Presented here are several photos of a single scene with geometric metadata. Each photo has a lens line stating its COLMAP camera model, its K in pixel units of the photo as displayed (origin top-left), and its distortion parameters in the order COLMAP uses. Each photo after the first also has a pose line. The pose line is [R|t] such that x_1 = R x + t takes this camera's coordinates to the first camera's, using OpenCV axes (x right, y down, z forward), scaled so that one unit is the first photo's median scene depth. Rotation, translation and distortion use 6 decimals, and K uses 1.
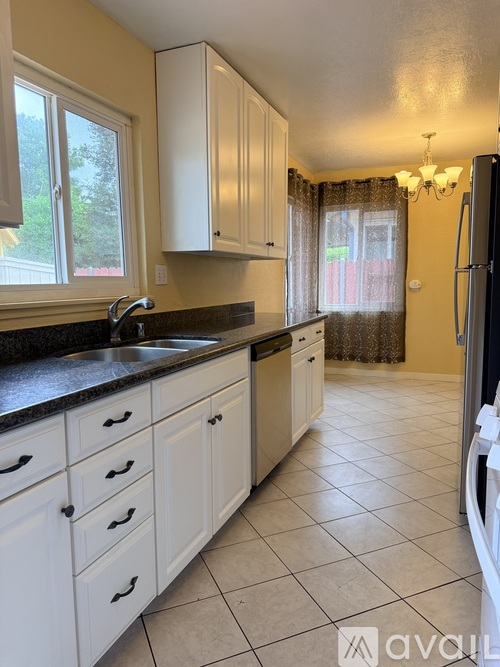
lens RADIAL K [[471.4, 0, 250.0], [0, 471.4, 333.5], [0, 0, 1]] dist [0.089349, -0.109394]
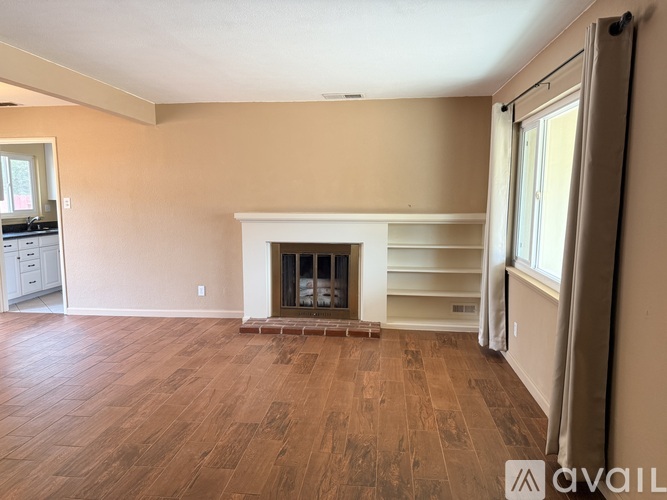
lens RADIAL K [[471.4, 0, 333.5], [0, 471.4, 250.0], [0, 0, 1]] dist [0.089349, -0.109394]
pose [[0.961578, -0.021753, 0.273669, 0.837569], [0.020741, 0.999763, 0.006591, 0.177310], [-0.273747, -0.000662, 0.961801, -2.799811]]
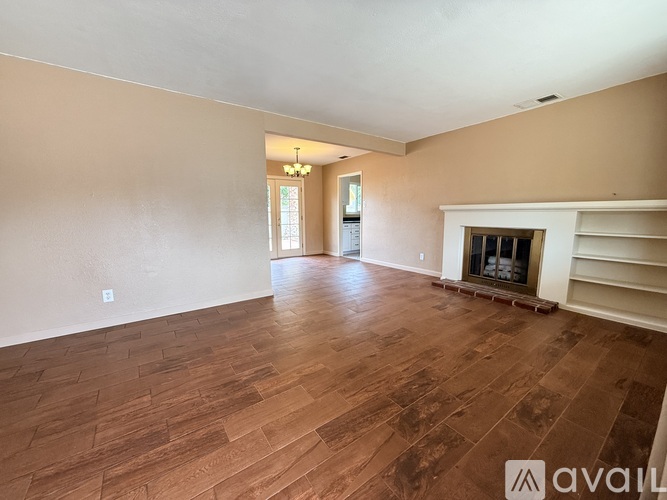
lens RADIAL K [[266.6, 0, 333.5], [0, 266.6, 250.0], [0, 0, 1]] dist [0.001203, 0.000152]
pose [[0.846298, 0.078765, -0.526854, 1.419194], [-0.062905, 0.996865, 0.047986, 0.281397], [0.528982, -0.007468, 0.848600, -2.471929]]
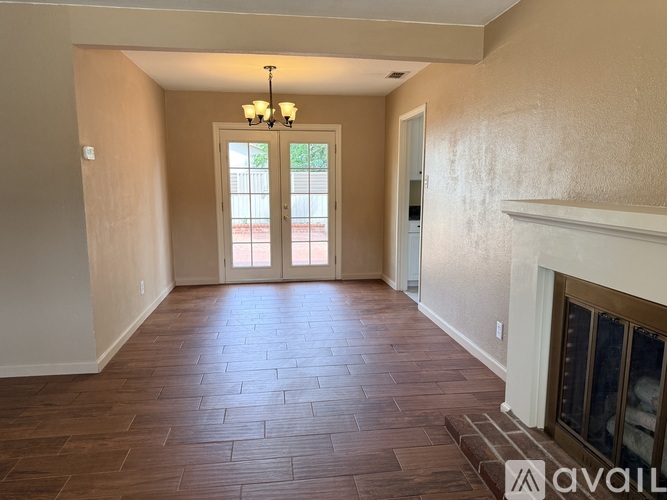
lens RADIAL K [[471.4, 0, 333.5], [0, 471.4, 250.0], [0, 0, 1]] dist [0.089349, -0.109394]
pose [[0.514575, 0.138744, -0.846146, 1.851852], [-0.106509, 0.989522, 0.097481, 0.051691], [0.850804, 0.039961, 0.523961, -1.362003]]
